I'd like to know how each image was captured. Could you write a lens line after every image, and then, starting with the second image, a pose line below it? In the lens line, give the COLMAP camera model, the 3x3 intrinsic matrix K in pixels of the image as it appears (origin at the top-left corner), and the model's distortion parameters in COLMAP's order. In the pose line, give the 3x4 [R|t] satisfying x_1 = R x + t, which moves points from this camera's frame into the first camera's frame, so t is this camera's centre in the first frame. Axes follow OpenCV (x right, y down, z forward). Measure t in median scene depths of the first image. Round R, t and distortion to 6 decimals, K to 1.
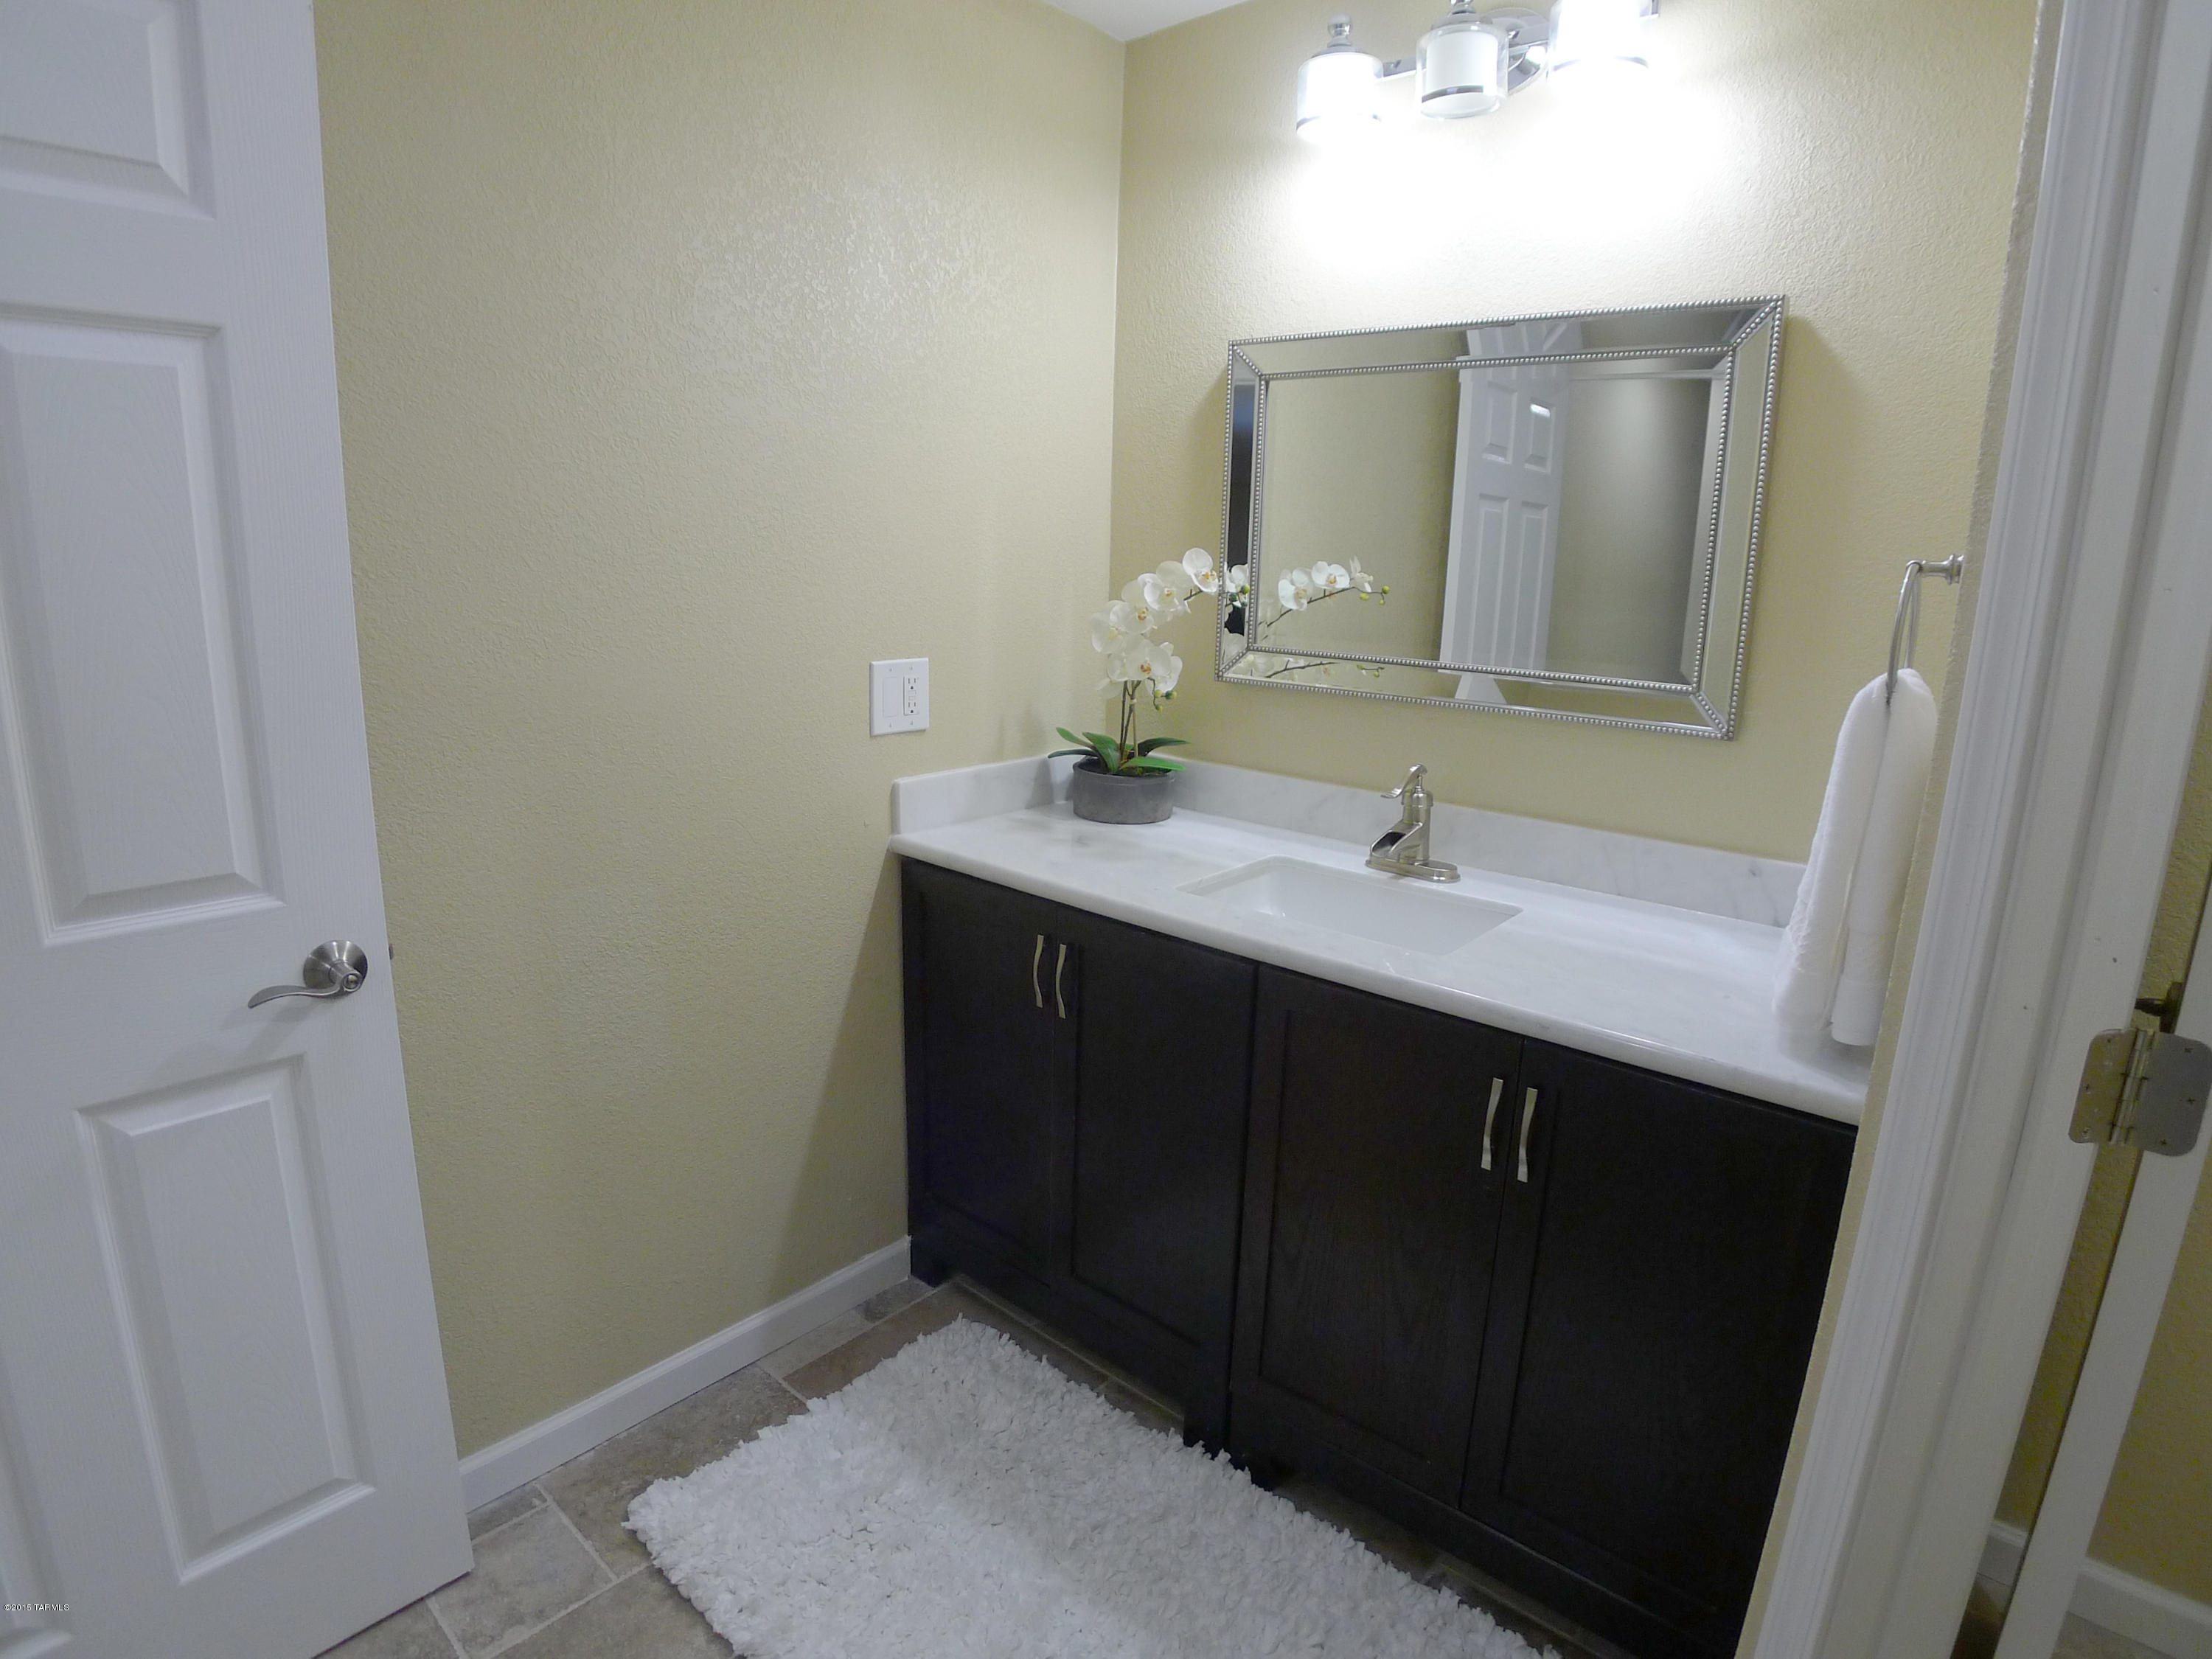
lens RADIAL K [[1206.0, 0, 1079.0], [0, 1206.0, 819.0], [0, 0, 1]] dist [-0.105563, 0.032249]
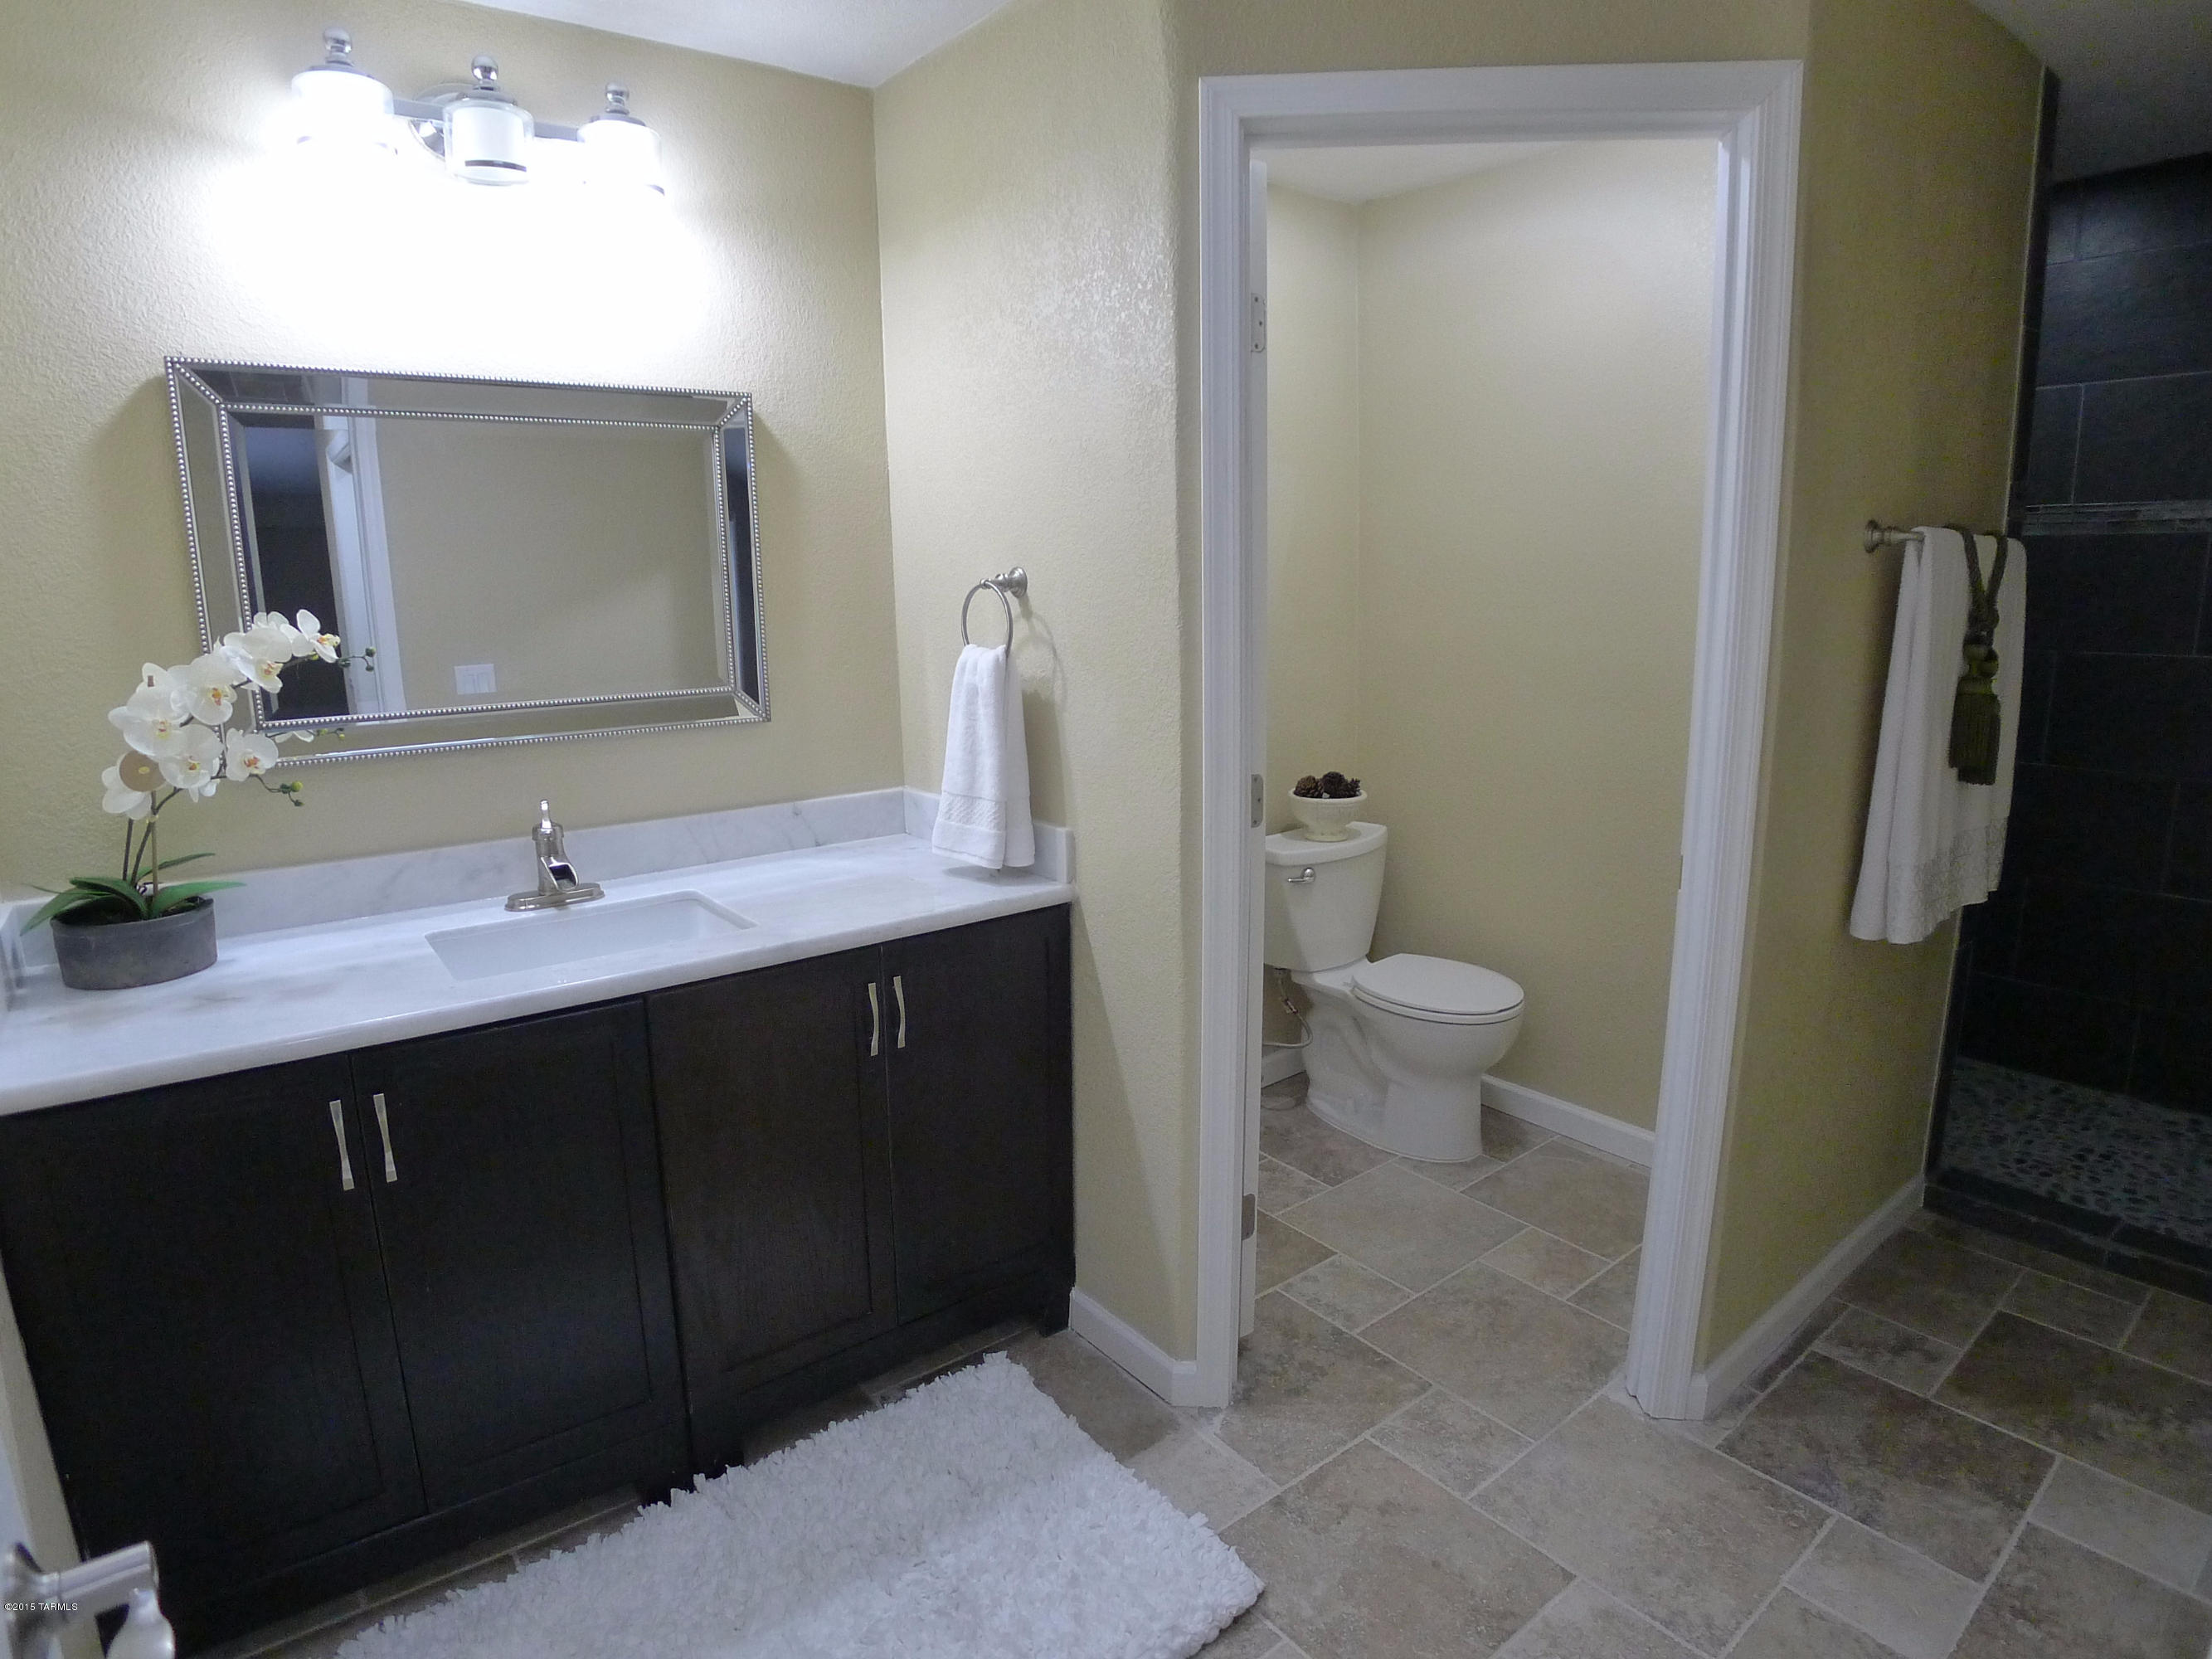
lens RADIAL K [[1206.1, 0, 1079.0], [0, 1206.1, 819.0], [0, 0, 1]] dist [-0.105563, 0.032249]
pose [[0.189613, -0.213588, 0.958346, -0.658289], [0.236681, 0.957213, 0.166508, -0.095927], [-0.952906, 0.195250, 0.232052, 0.337944]]
